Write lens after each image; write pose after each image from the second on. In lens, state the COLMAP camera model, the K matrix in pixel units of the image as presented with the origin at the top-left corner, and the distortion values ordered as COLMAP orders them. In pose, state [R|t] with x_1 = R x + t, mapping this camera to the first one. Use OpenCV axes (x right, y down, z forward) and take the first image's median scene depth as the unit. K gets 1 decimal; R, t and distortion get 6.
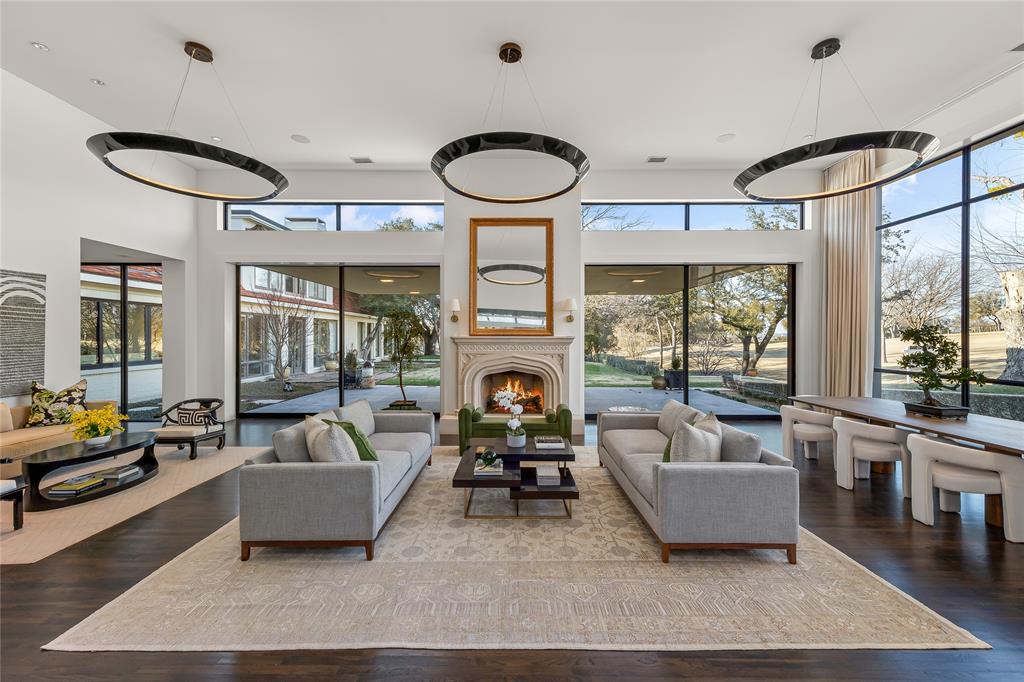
lens RADIAL K [[399.5, 0, 510.6], [0, 399.5, 335.0], [0, 0, 1]] dist [-0.001210, 0.000297]
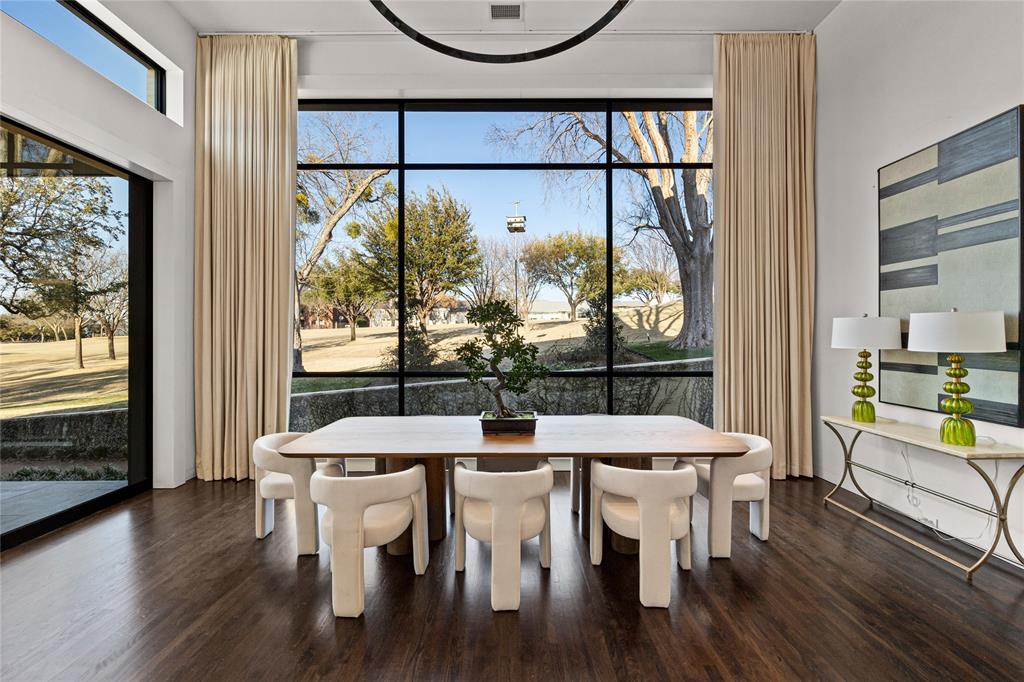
lens RADIAL K [[425.7, 0, 503.5], [0, 425.7, 332.8], [0, 0, 1]] dist [-0.000809, 0.000259]
pose [[-0.004980, 0.011334, 0.999923, 0.227932], [-0.003625, 0.999929, -0.011352, 0.036298], [-0.999981, -0.003681, -0.004938, 0.791039]]
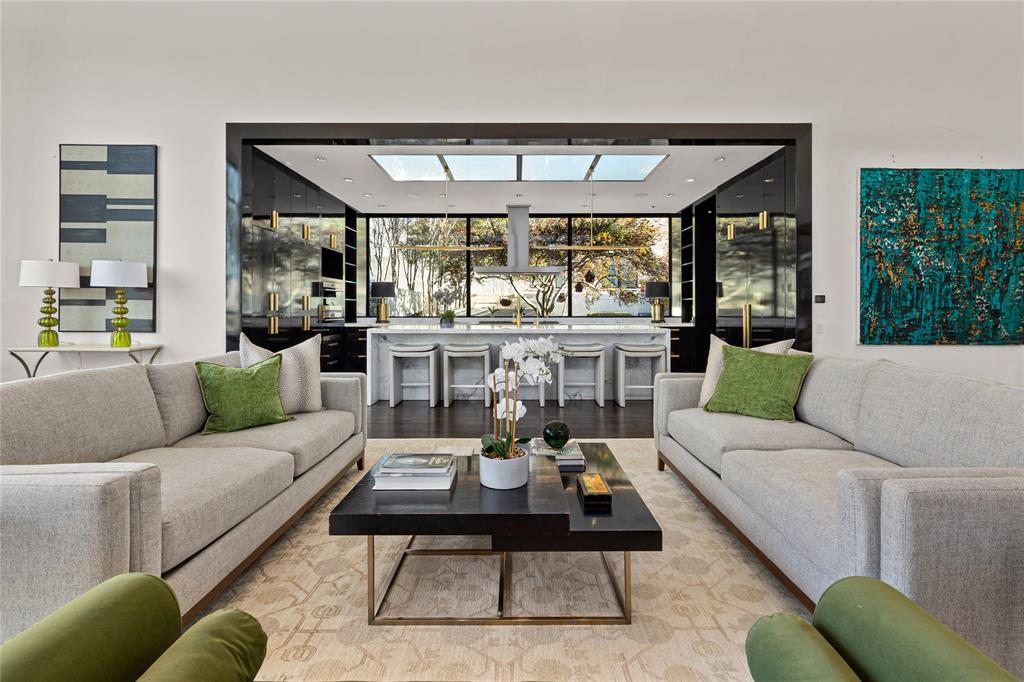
lens RADIAL K [[445.2, 0, 507.8], [0, 445.2, 311.5], [0, 0, 1]] dist [-0.003628, -0.000354]
pose [[-0.999410, 0.000210, -0.034339, 0.027954], [0.000085, 0.999993, 0.003664, 0.098382], [0.034339, 0.003659, -0.999404, 1.124492]]
